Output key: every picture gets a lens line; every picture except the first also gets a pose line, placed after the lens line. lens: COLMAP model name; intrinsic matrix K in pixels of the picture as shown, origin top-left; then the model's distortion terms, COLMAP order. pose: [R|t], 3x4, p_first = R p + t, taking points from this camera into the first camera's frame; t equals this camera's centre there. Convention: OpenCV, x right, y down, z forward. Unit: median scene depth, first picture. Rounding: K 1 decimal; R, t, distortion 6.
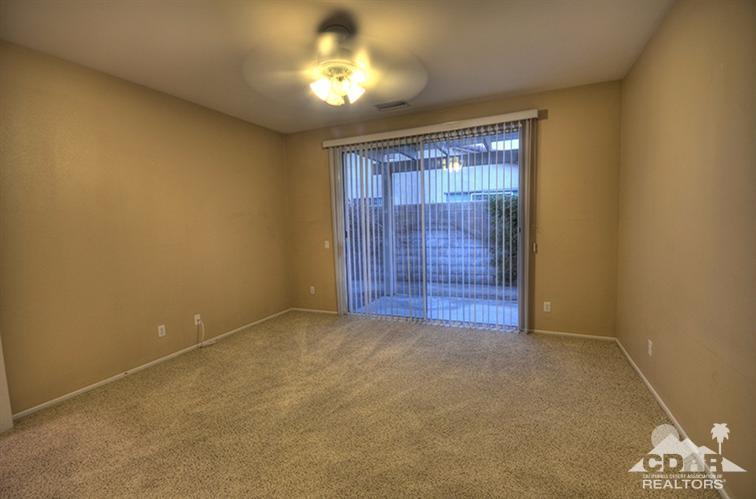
lens RADIAL K [[334.9, 0, 378.0], [0, 334.9, 249.5], [0, 0, 1]] dist [-0.003700, -0.000637]
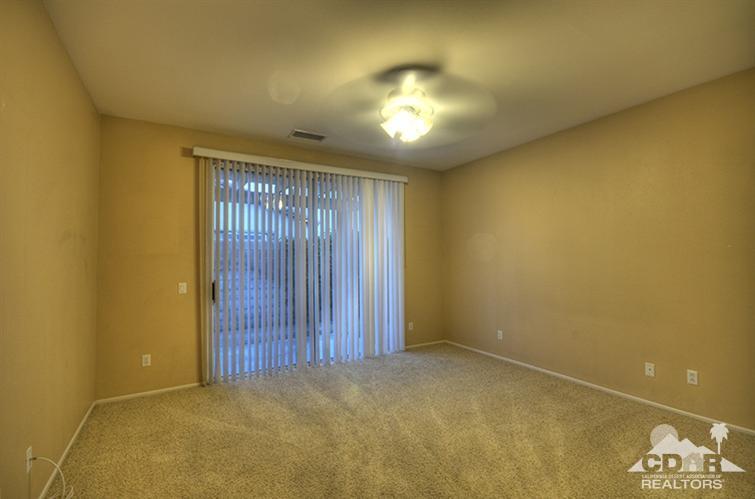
lens RADIAL K [[334.4, 0, 377.5], [0, 334.4, 249.5], [0, 0, 1]] dist [-0.003700, -0.000637]
pose [[0.581588, 0.049040, 0.812004, -0.609023], [0.058617, 0.993060, -0.101958, 0.001314], [-0.811369, 0.106894, 0.574677, 0.319375]]
